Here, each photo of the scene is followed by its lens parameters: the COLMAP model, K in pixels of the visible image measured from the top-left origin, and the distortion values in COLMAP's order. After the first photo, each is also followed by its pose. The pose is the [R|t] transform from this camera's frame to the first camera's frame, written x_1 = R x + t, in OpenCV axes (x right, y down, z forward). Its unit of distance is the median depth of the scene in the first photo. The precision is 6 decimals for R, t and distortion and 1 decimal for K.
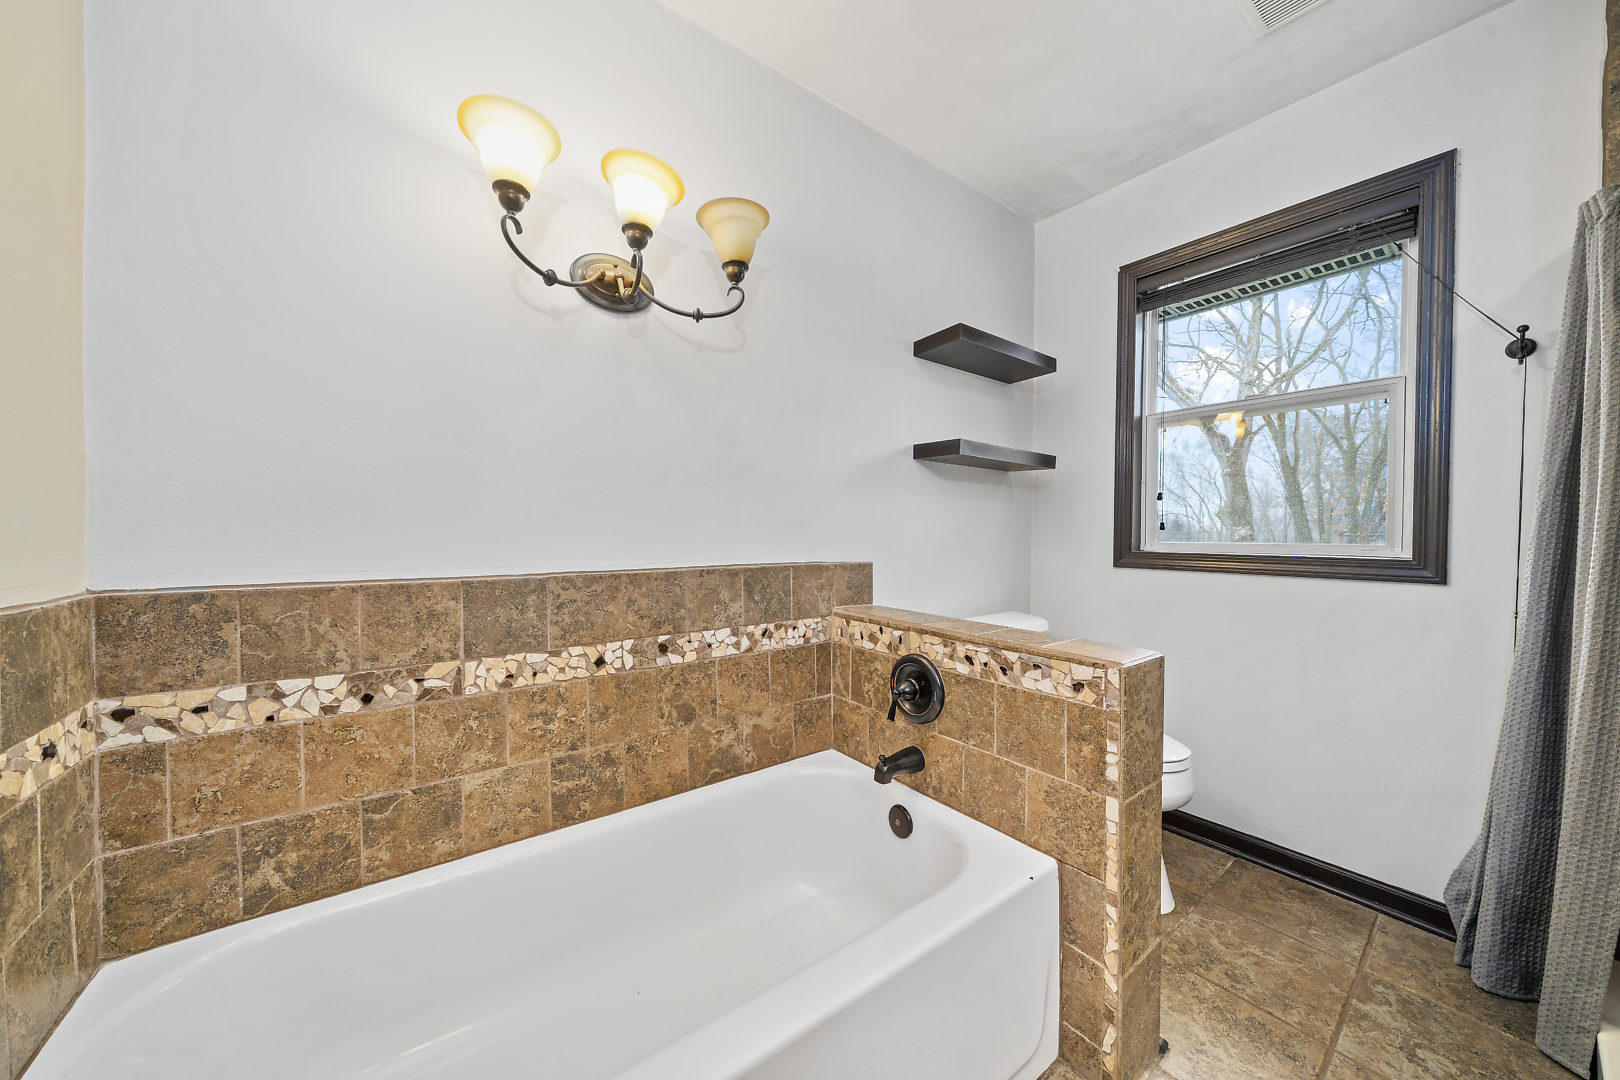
lens RADIAL K [[550.5, 0, 806.8], [0, 550.5, 545.2], [0, 0, 1]] dist [-0.006100, 0.000270]
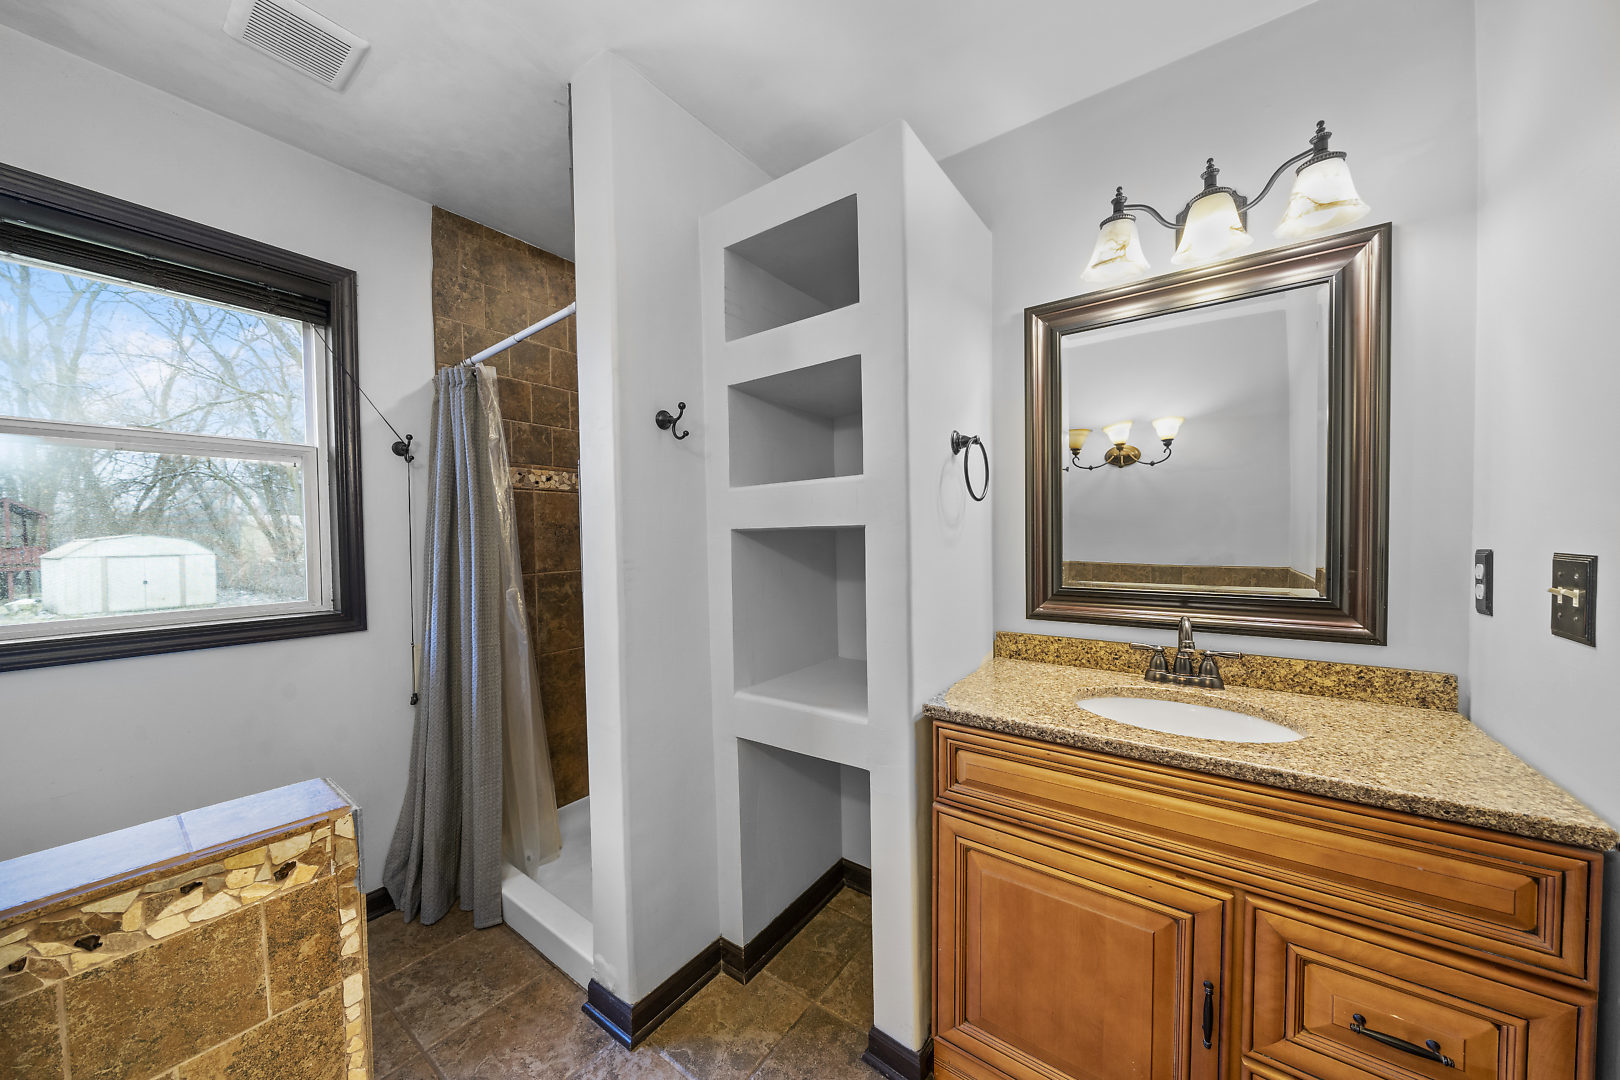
lens RADIAL K [[550.5, 0, 805.2], [0, 550.5, 543.9], [0, 0, 1]] dist [-0.006100, 0.000270]
pose [[-0.289696, -0.017444, 0.956960, -0.341771], [0.028618, 0.999229, 0.026878, -0.152330], [-0.956691, 0.035173, -0.288973, 0.506701]]
